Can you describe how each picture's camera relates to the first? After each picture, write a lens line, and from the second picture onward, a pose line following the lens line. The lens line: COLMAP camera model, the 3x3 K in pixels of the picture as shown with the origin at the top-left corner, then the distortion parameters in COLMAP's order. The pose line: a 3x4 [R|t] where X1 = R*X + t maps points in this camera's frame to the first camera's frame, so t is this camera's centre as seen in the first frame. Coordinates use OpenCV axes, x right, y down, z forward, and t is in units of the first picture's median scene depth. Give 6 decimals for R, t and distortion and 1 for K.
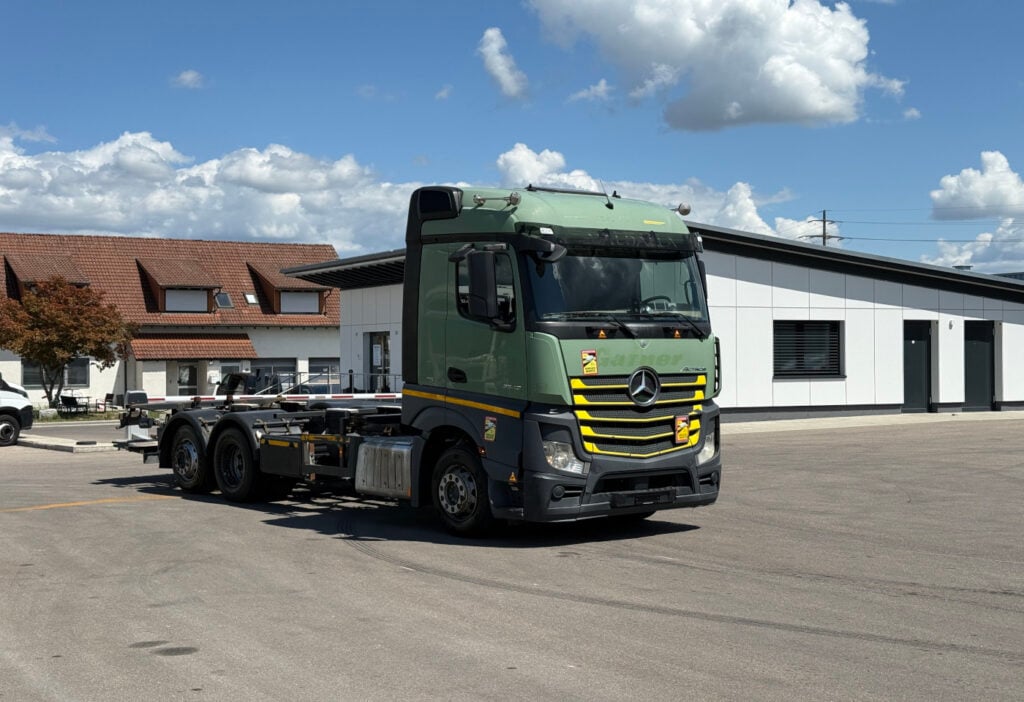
lens RADIAL K [[1433.3, 0, 512.0], [0, 1433.3, 351.0], [0, 0, 1]] dist [0.155175, -0.089631]
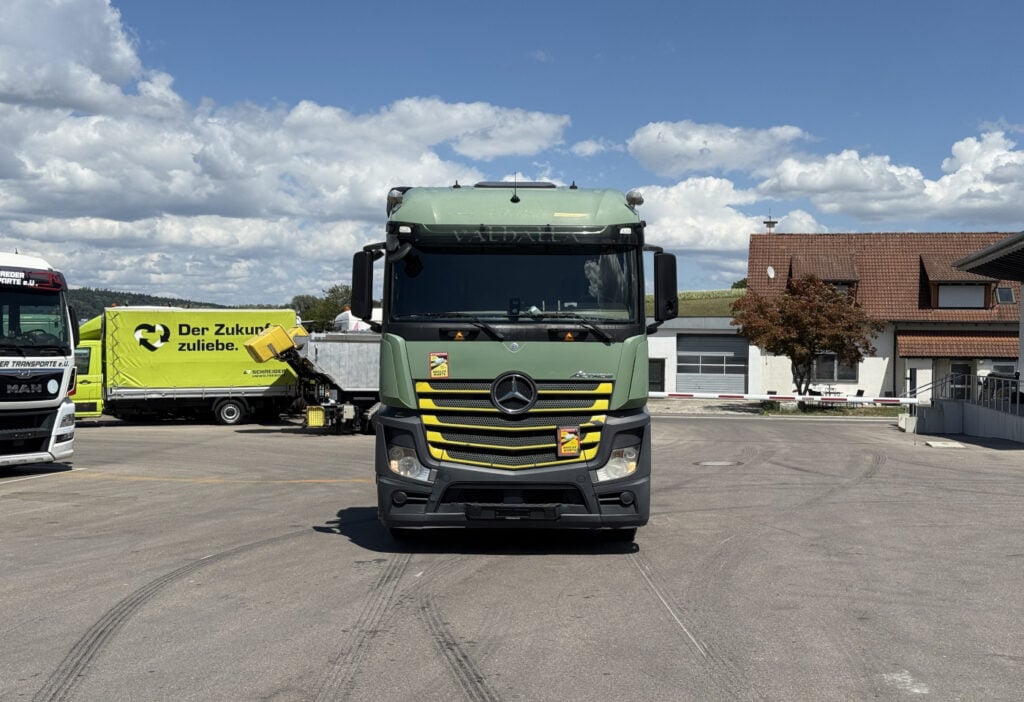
lens RADIAL K [[1433.3, 0, 512.0], [0, 1433.3, 351.0], [0, 0, 1]] dist [0.155175, -0.089631]
pose [[0.789767, 0.016662, -0.613181, 0.649978], [-0.014827, 0.999857, 0.008072, -0.009651], [0.613228, 0.002717, 0.789901, 0.261129]]
